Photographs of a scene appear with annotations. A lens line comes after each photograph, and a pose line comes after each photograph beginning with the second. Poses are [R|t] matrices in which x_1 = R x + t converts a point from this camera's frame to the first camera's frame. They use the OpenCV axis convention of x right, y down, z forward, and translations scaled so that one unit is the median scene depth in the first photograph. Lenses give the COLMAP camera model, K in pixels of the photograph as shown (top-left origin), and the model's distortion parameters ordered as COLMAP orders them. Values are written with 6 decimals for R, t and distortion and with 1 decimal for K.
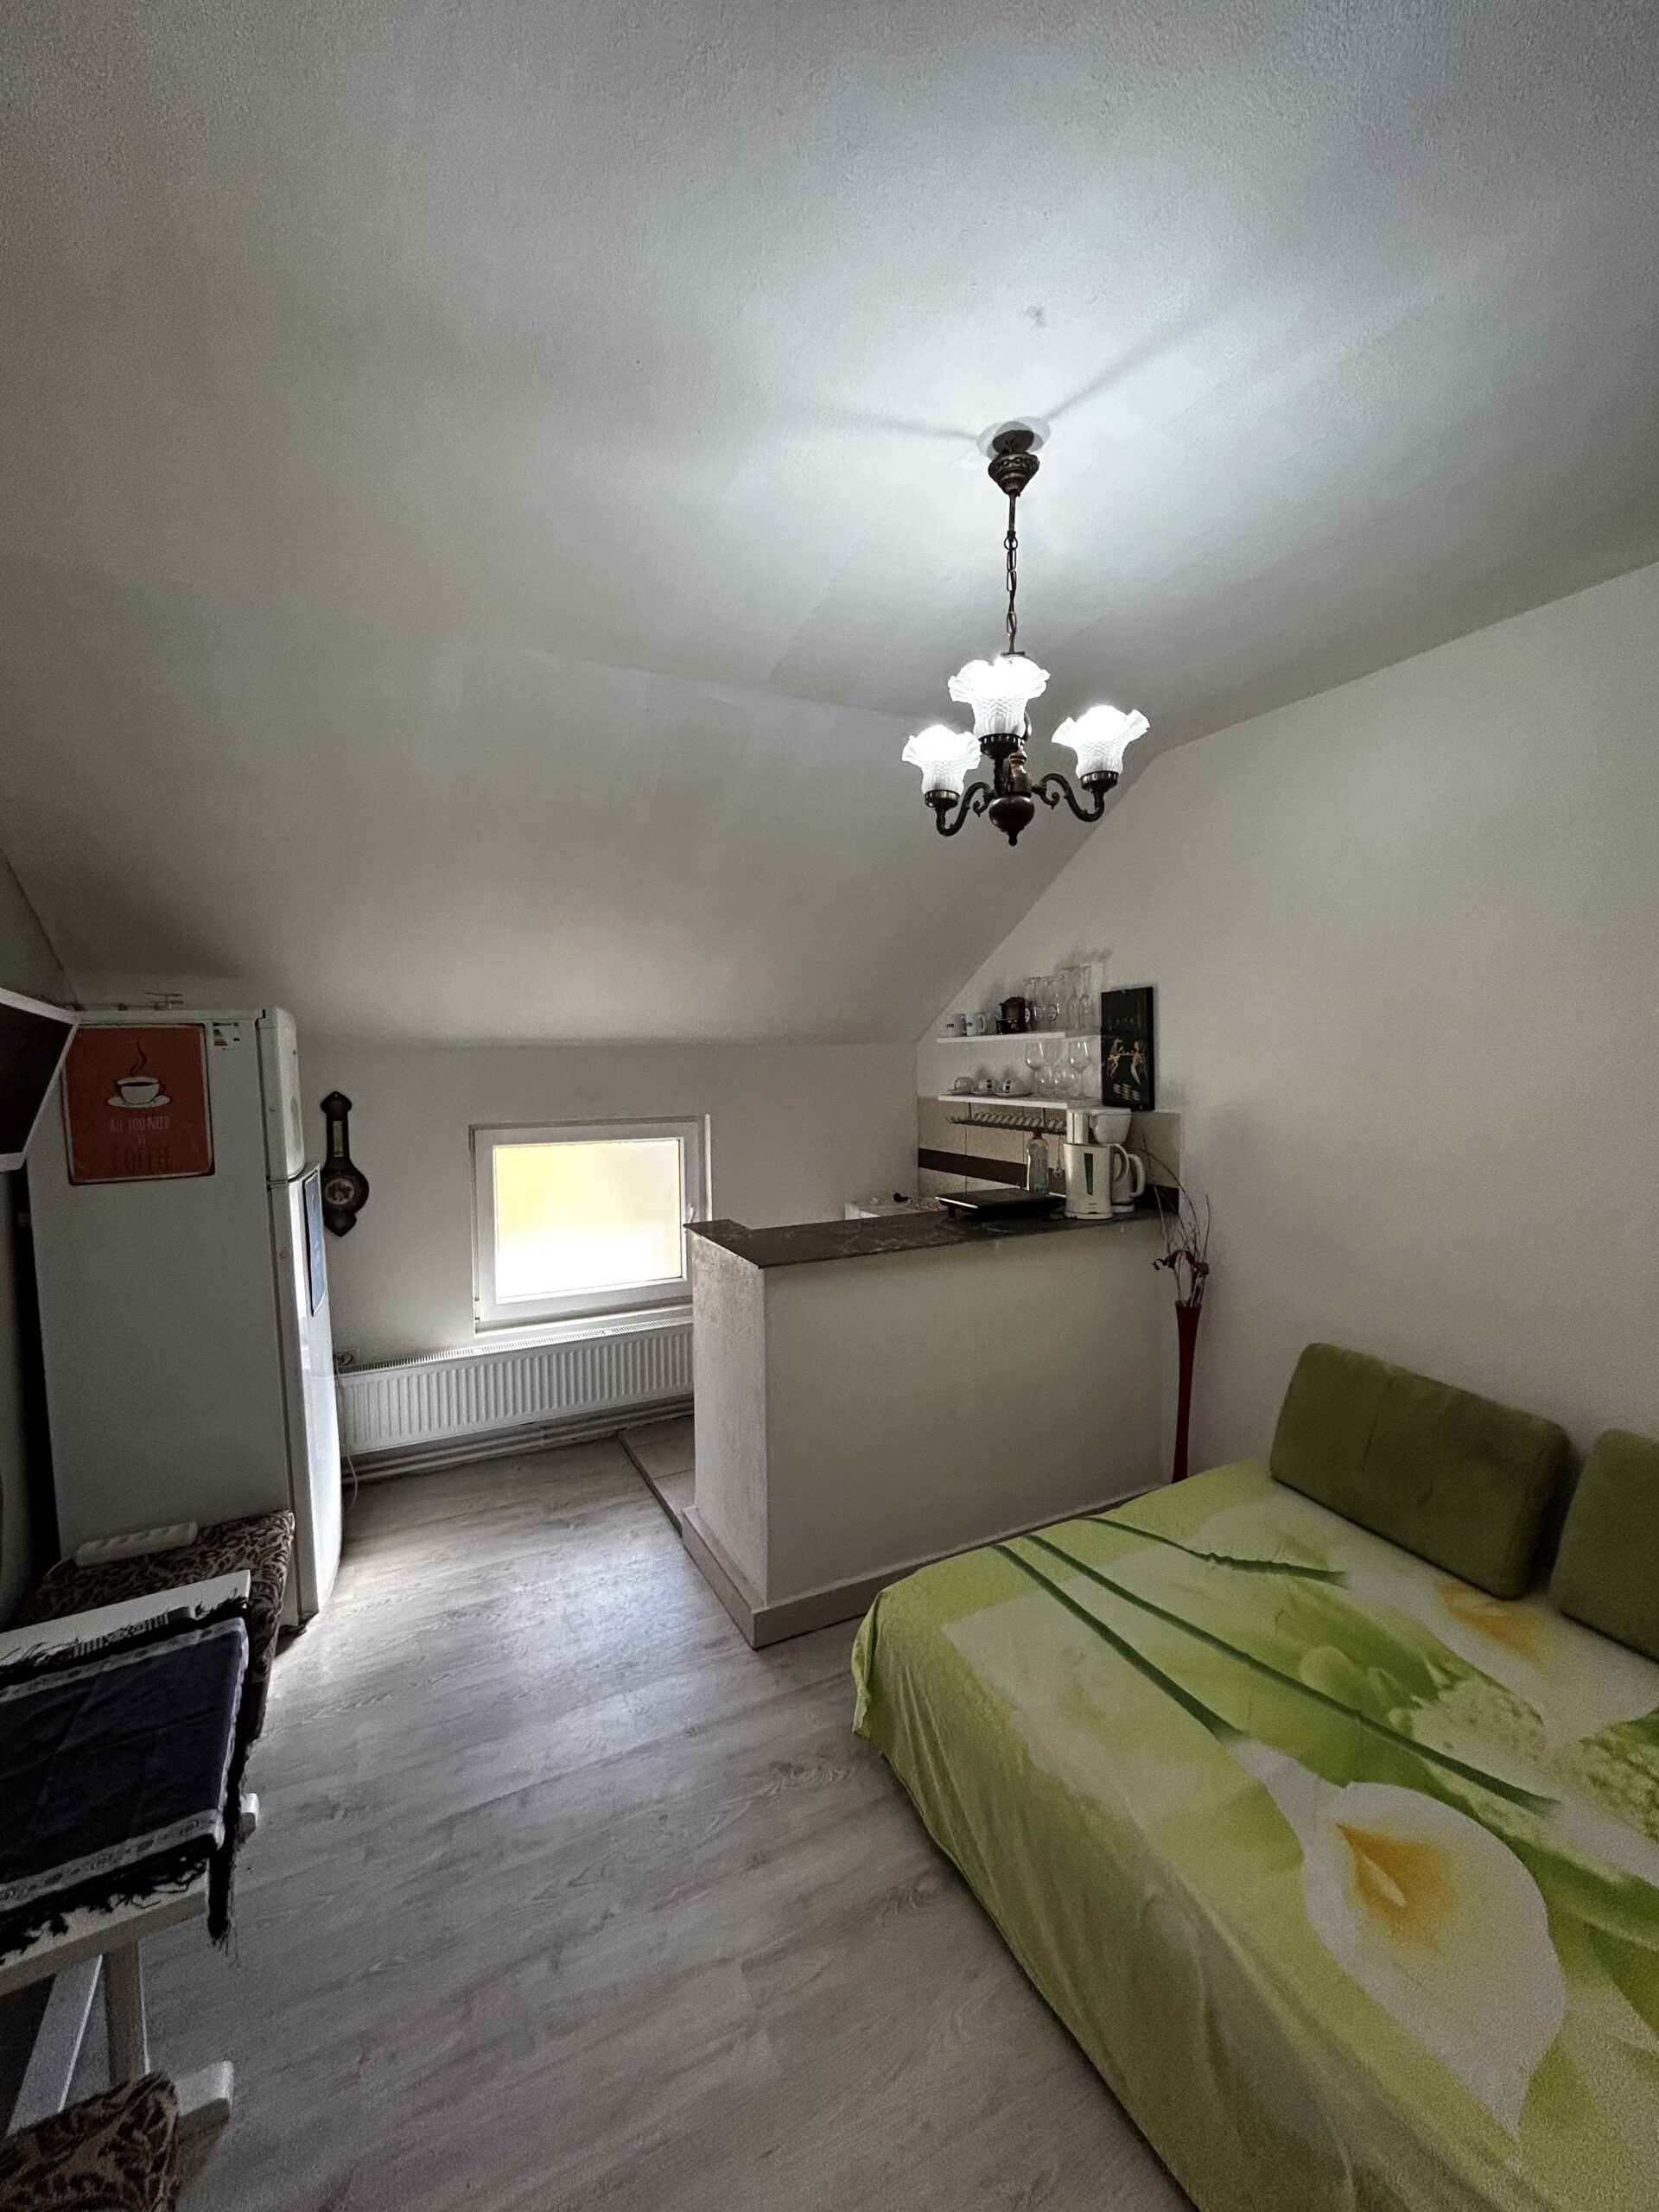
lens RADIAL K [[891.2, 0, 829.5], [0, 891.2, 1106.0], [0, 0, 1]] dist [-0.004386, 0.002770]
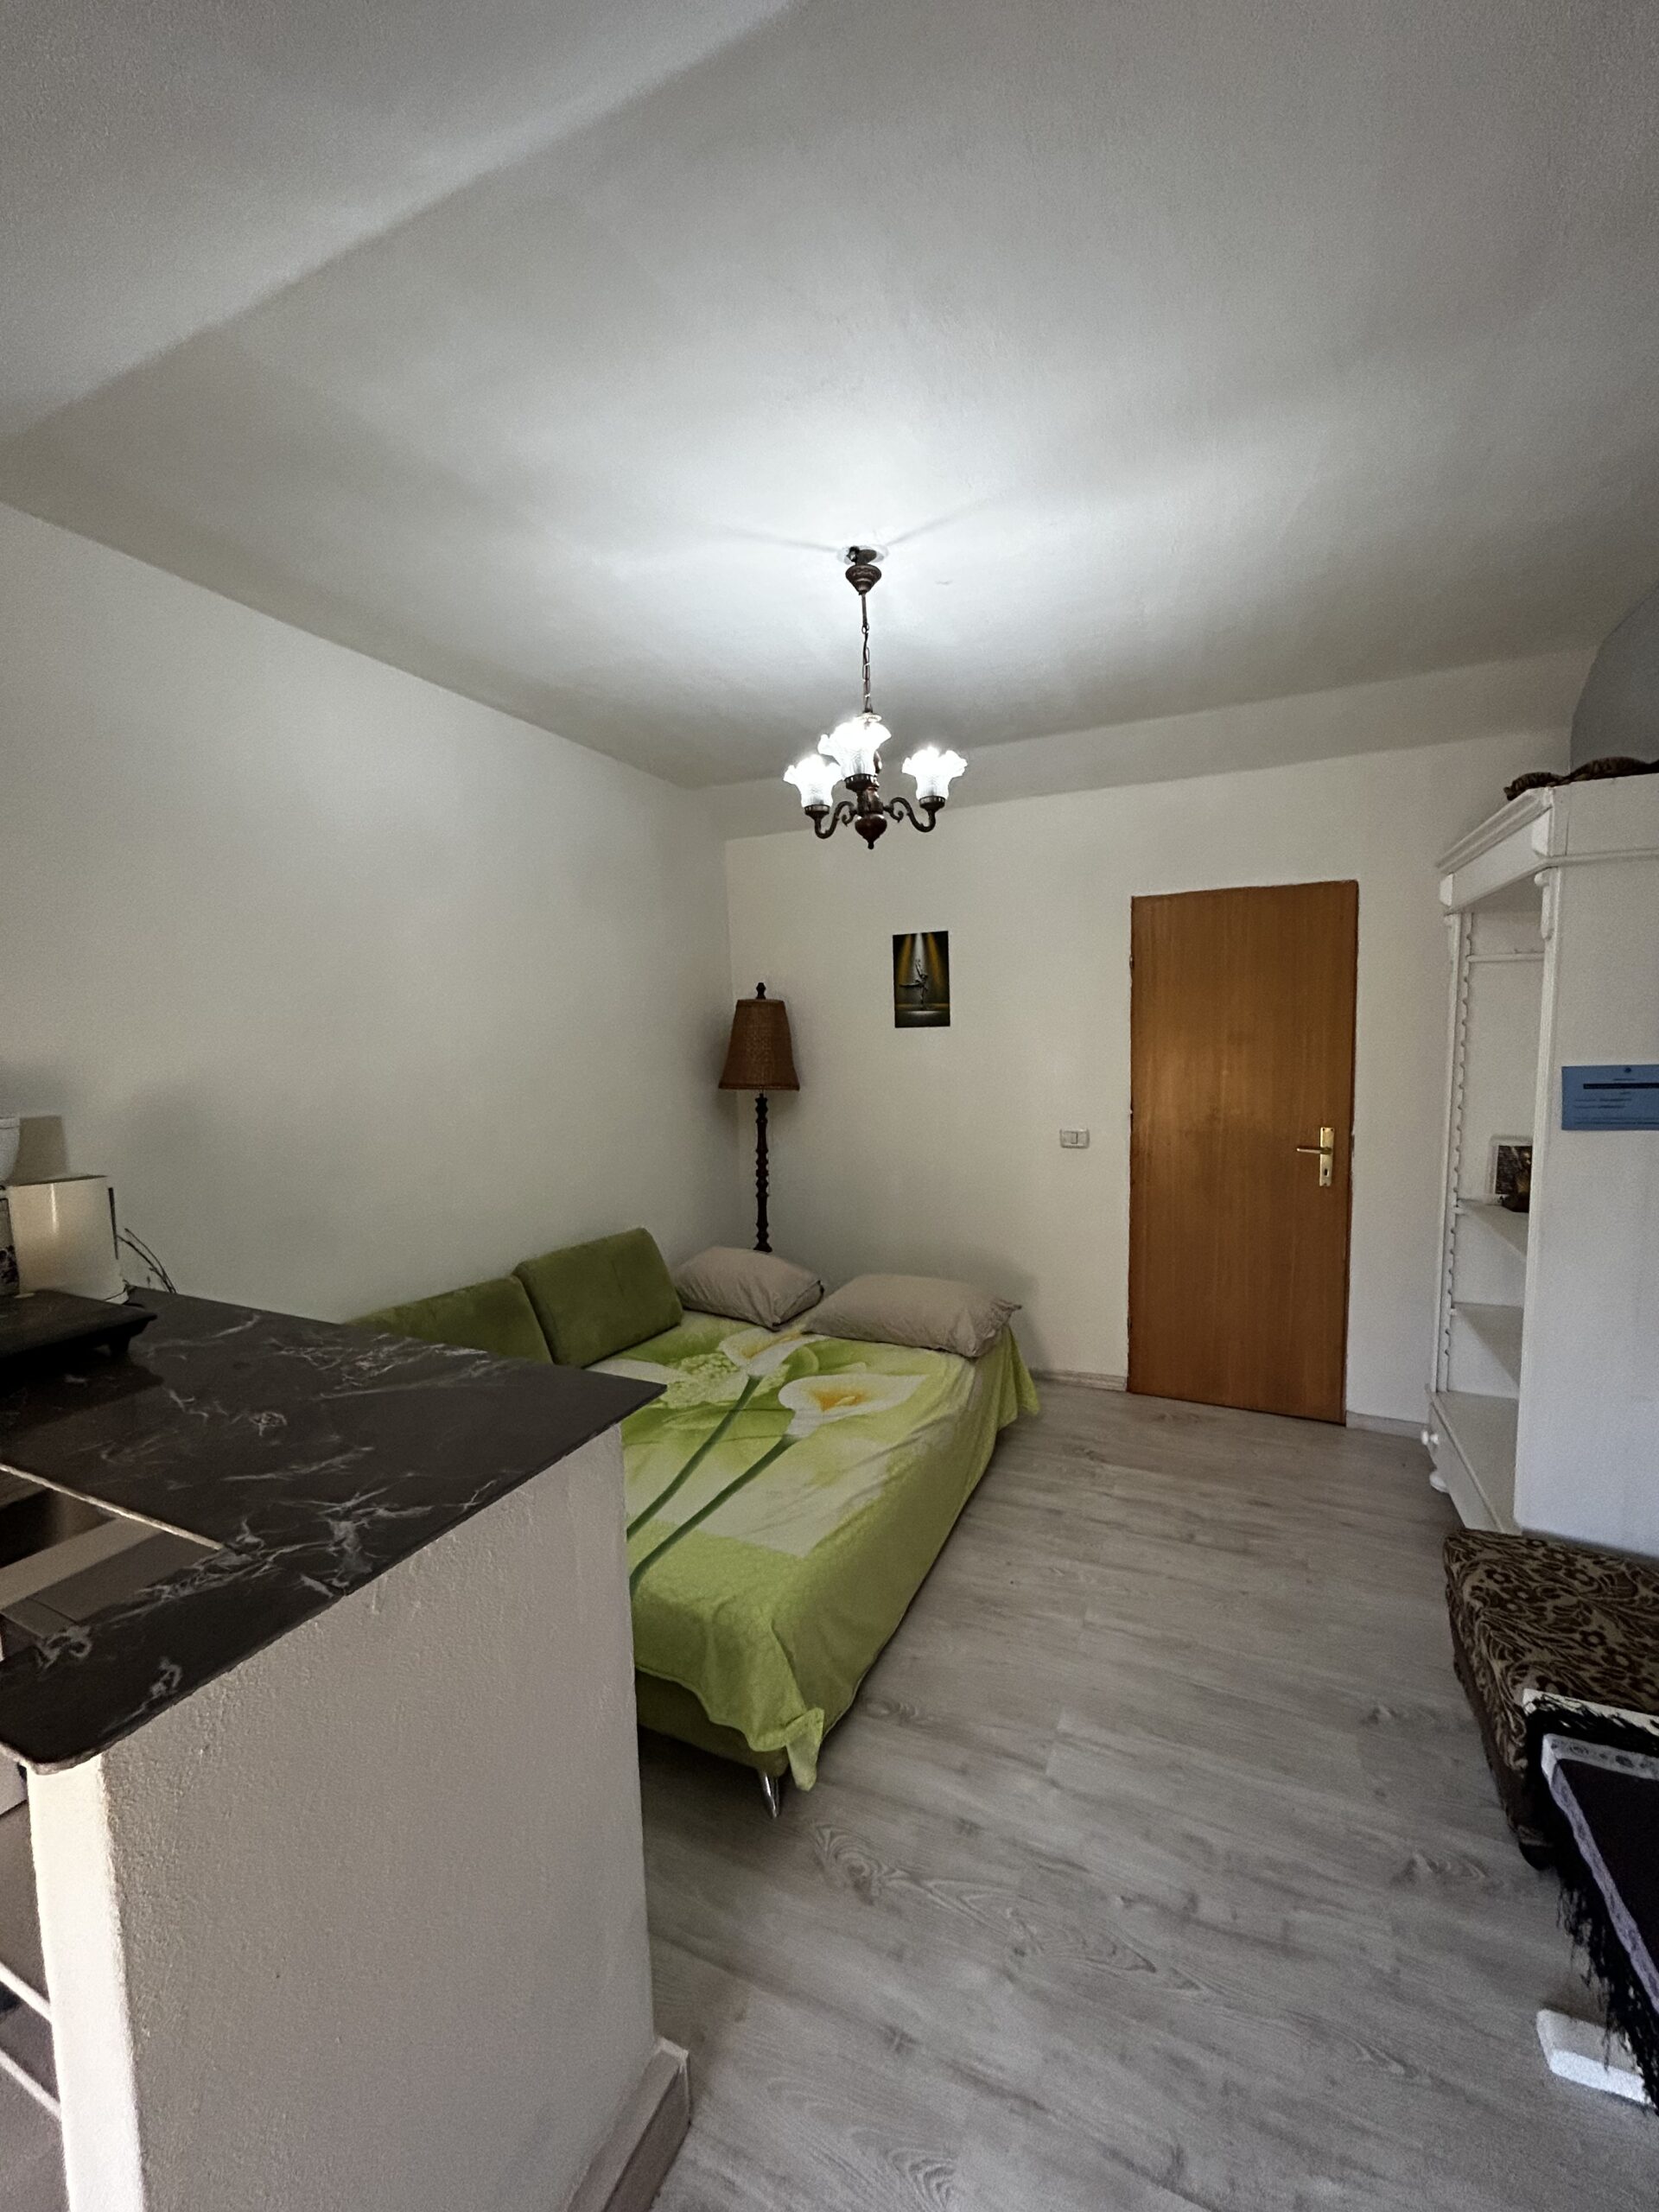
lens RADIAL K [[891.2, 0, 829.5], [0, 891.2, 1106.0], [0, 0, 1]] dist [-0.004386, 0.002770]
pose [[-0.619290, -0.039744, 0.784155, -0.614747], [0.078011, 0.990662, 0.111820, -0.038501], [-0.781277, 0.130421, -0.610407, 1.387249]]
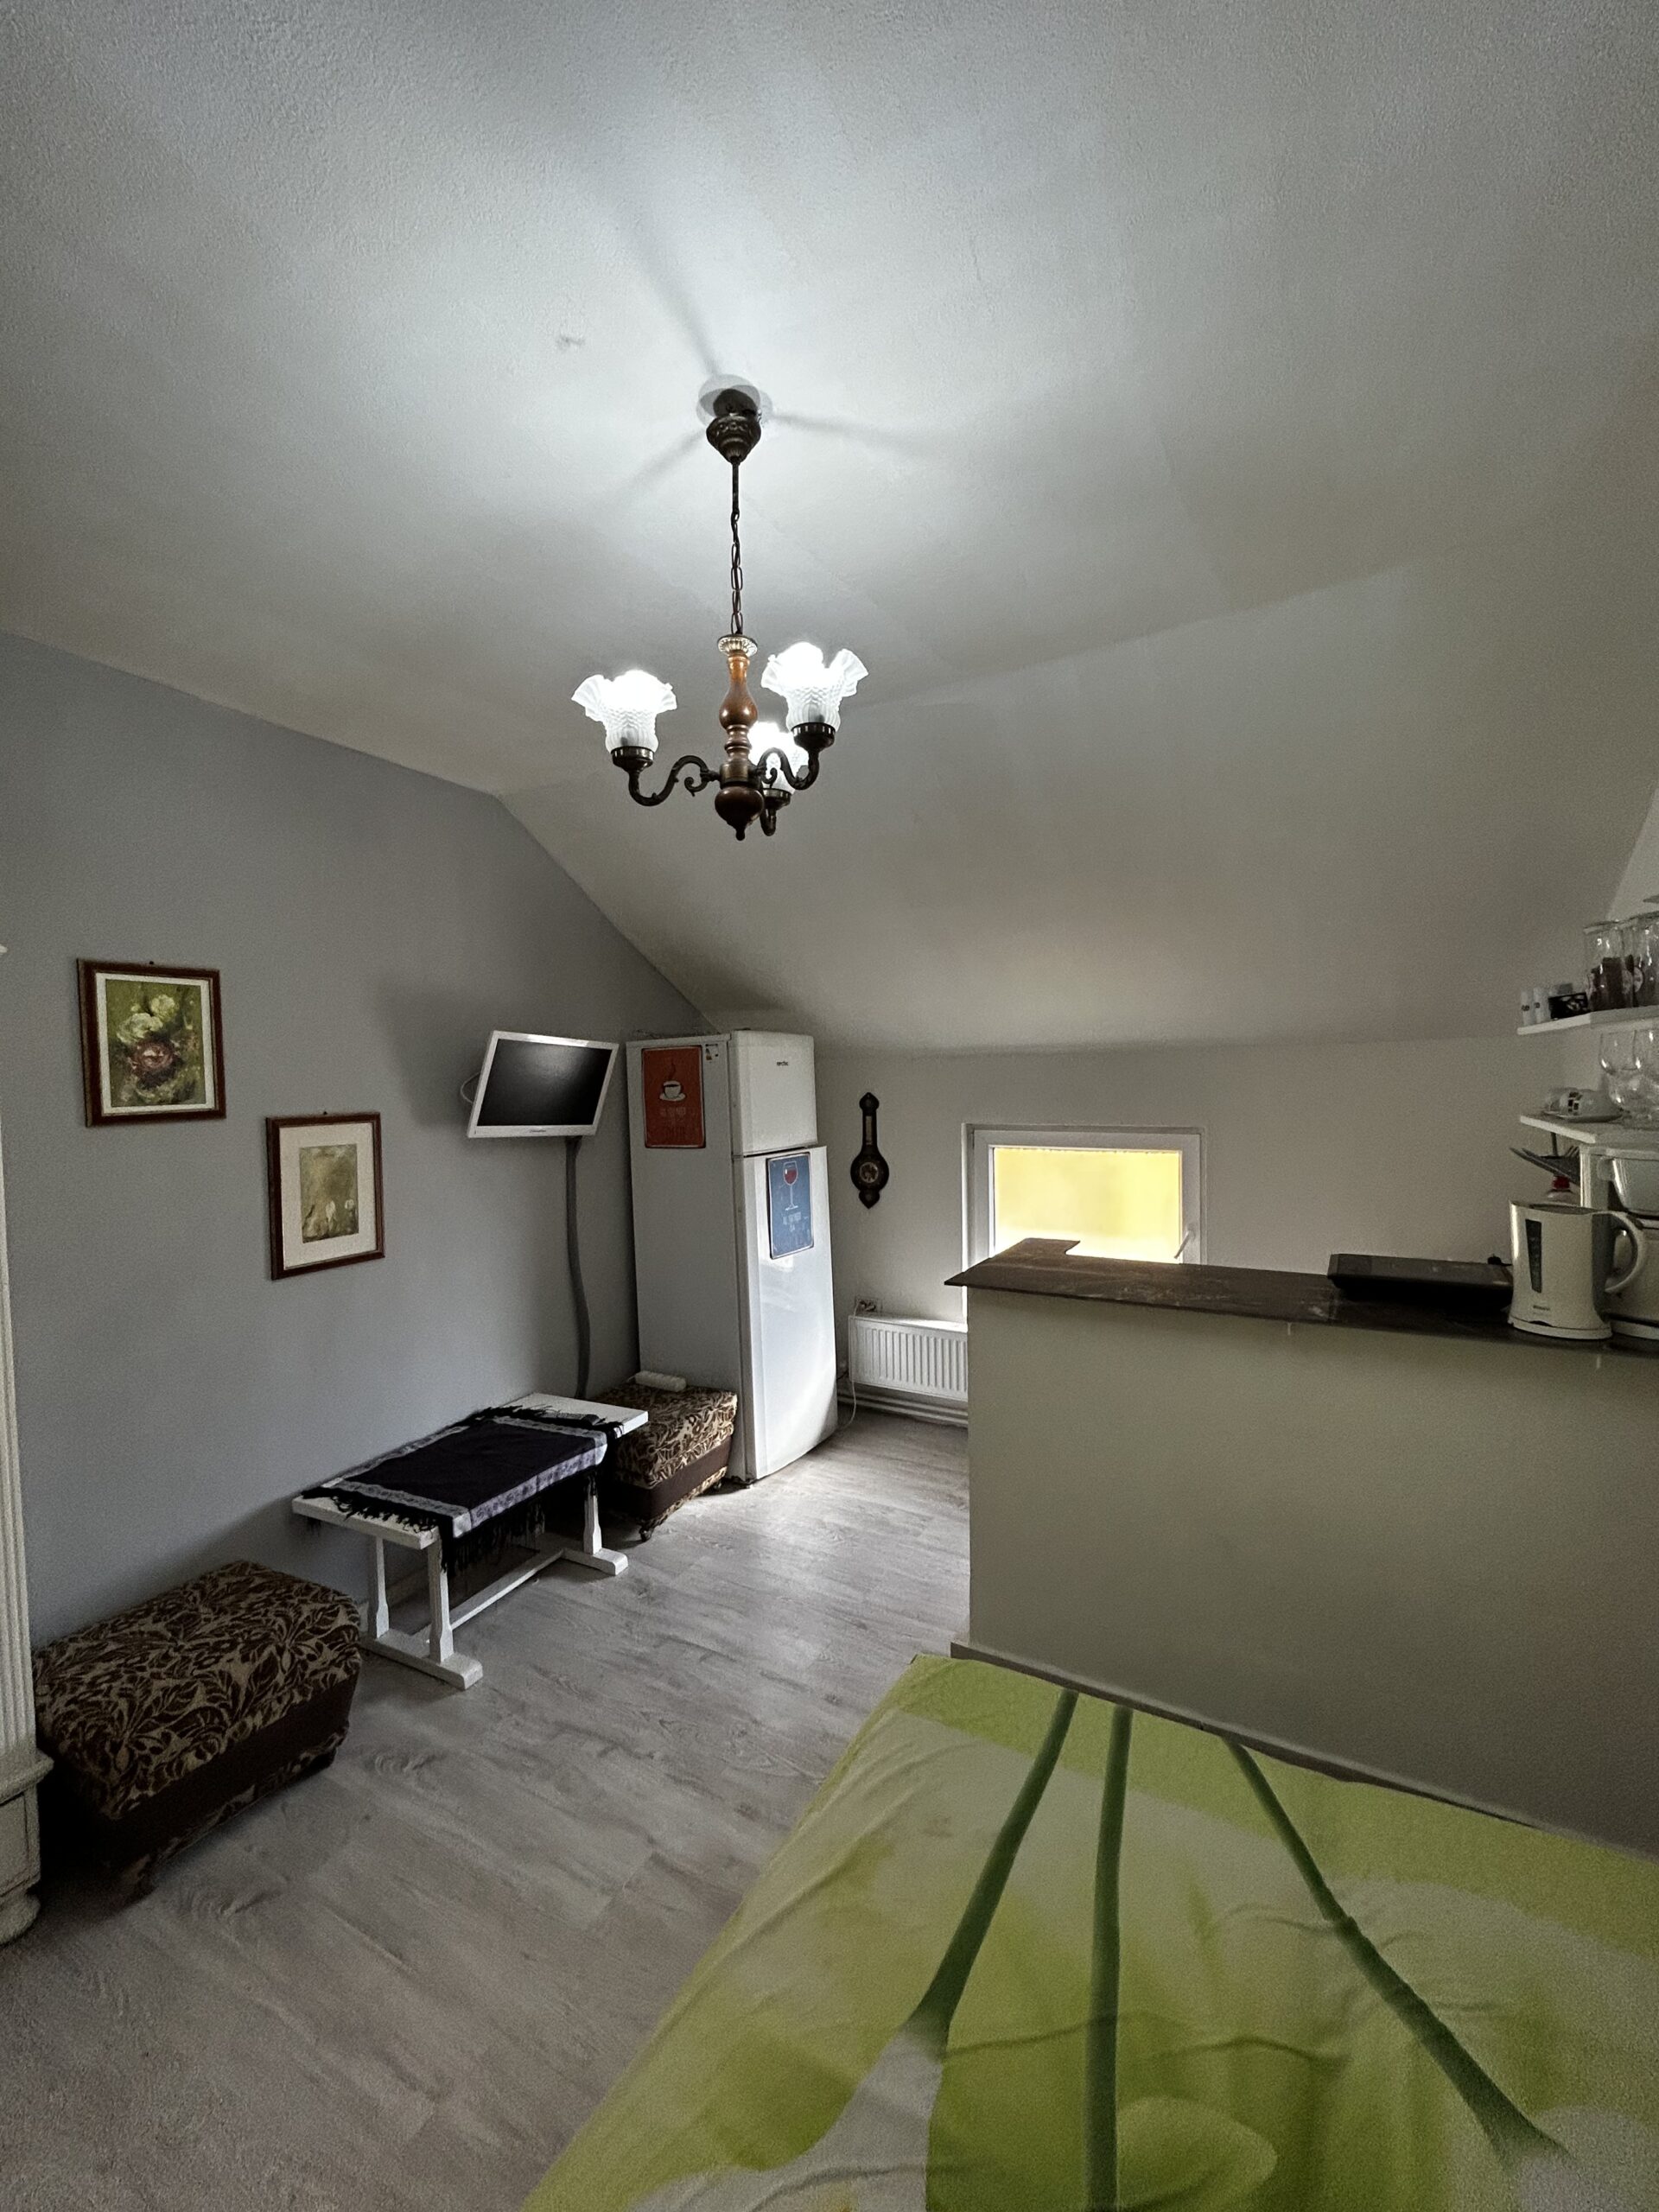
lens RADIAL K [[891.2, 0, 829.5], [0, 891.2, 1106.0], [0, 0, 1]] dist [-0.004386, 0.002770]
pose [[0.560001, 0.031015, -0.827911, 0.730957], [-0.031879, 0.999366, 0.015875, -0.024884], [0.827878, 0.017503, 0.560635, 0.399603]]
